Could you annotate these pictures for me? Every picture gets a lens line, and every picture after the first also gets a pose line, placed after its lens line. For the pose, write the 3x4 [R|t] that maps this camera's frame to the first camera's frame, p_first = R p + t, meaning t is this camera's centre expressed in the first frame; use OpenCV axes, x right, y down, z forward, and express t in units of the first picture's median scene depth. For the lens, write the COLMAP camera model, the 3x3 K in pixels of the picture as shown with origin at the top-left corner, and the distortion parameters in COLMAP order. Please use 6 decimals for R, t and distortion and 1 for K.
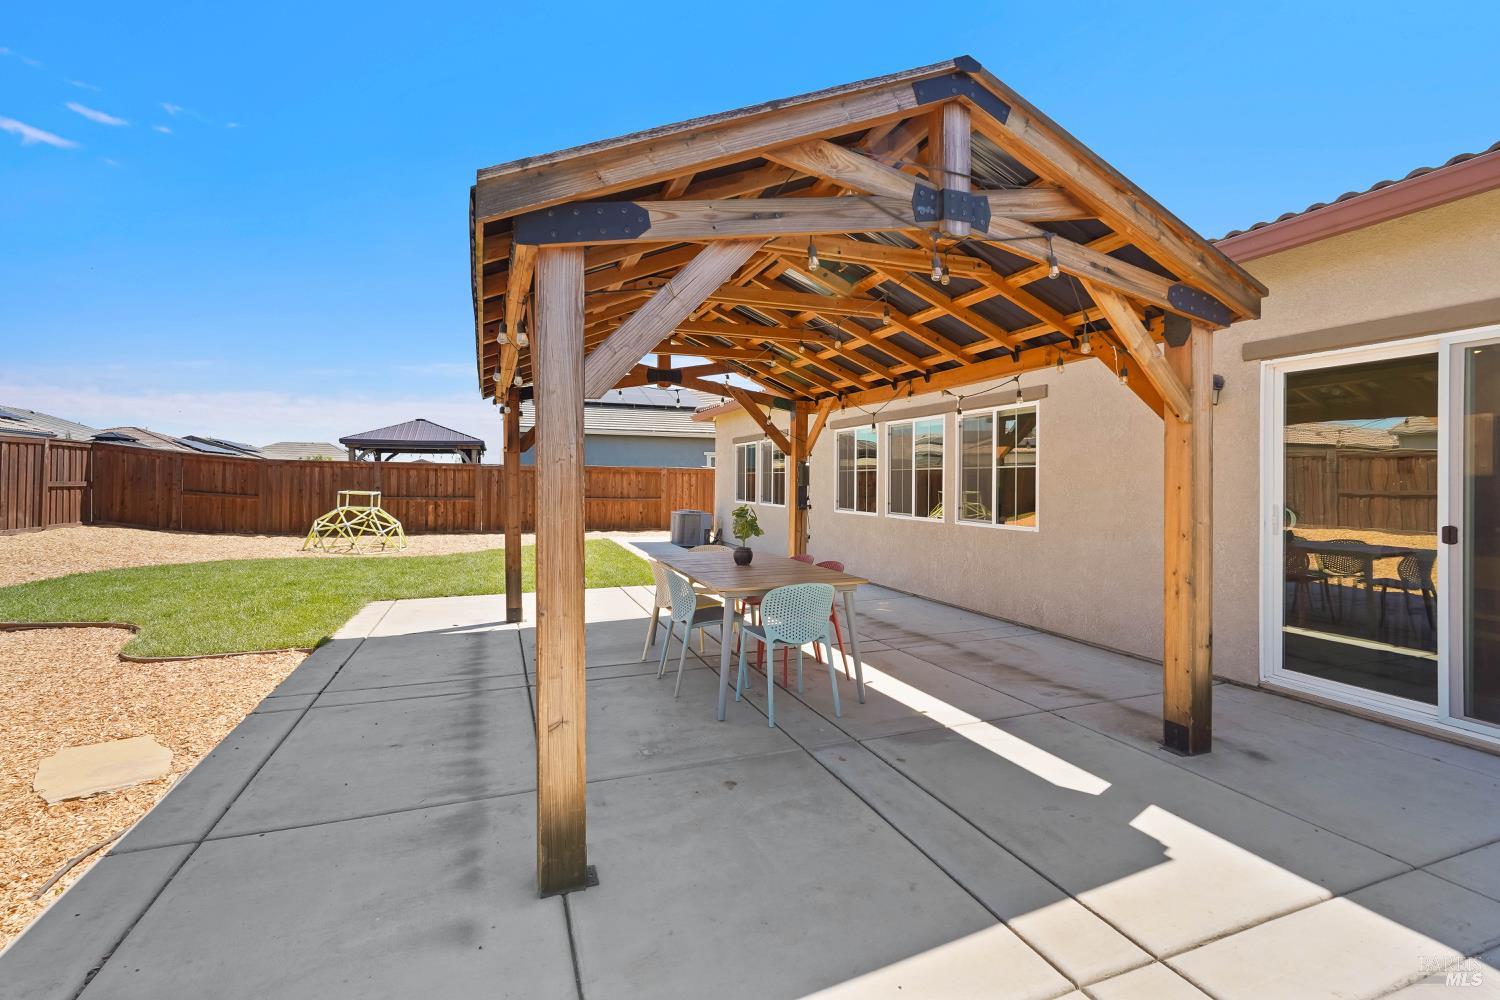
lens RADIAL K [[670.7, 0, 739.0], [0, 670.7, 479.6], [0, 0, 1]] dist [-0.014635, 0.006261]
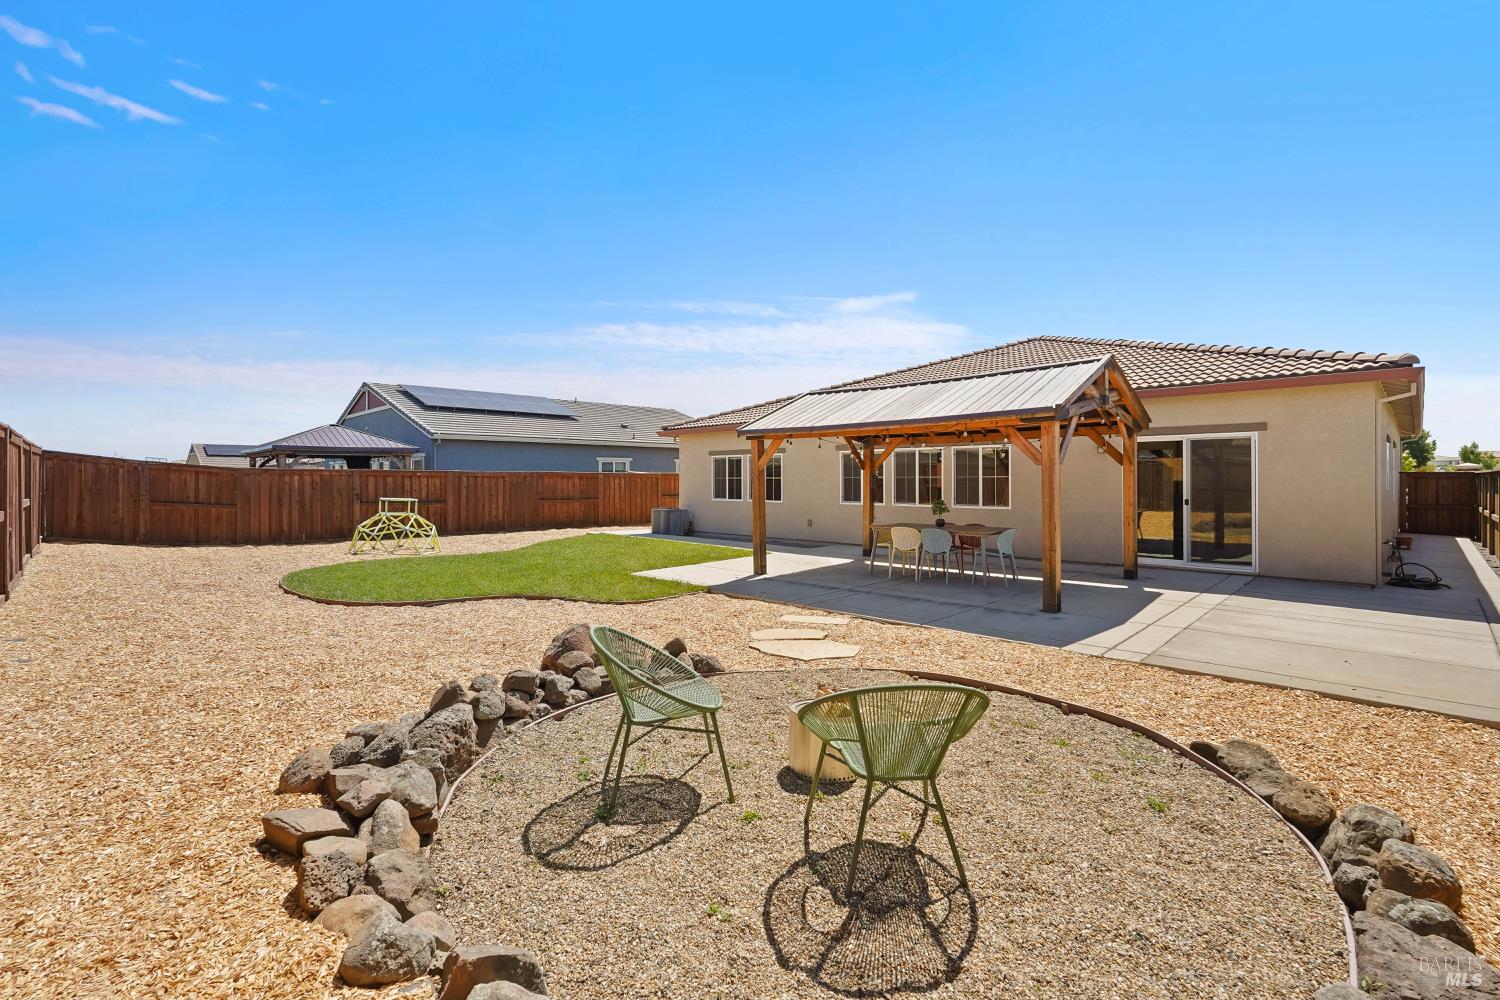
lens RADIAL K [[670.7, 0, 744.4], [0, 670.7, 491.0], [0, 0, 1]] dist [-0.014635, 0.006261]
pose [[0.908276, -0.017384, 0.418011, -0.507593], [0.008688, 0.999705, 0.022697, -0.013866], [-0.418282, -0.016983, 0.908158, -0.227336]]
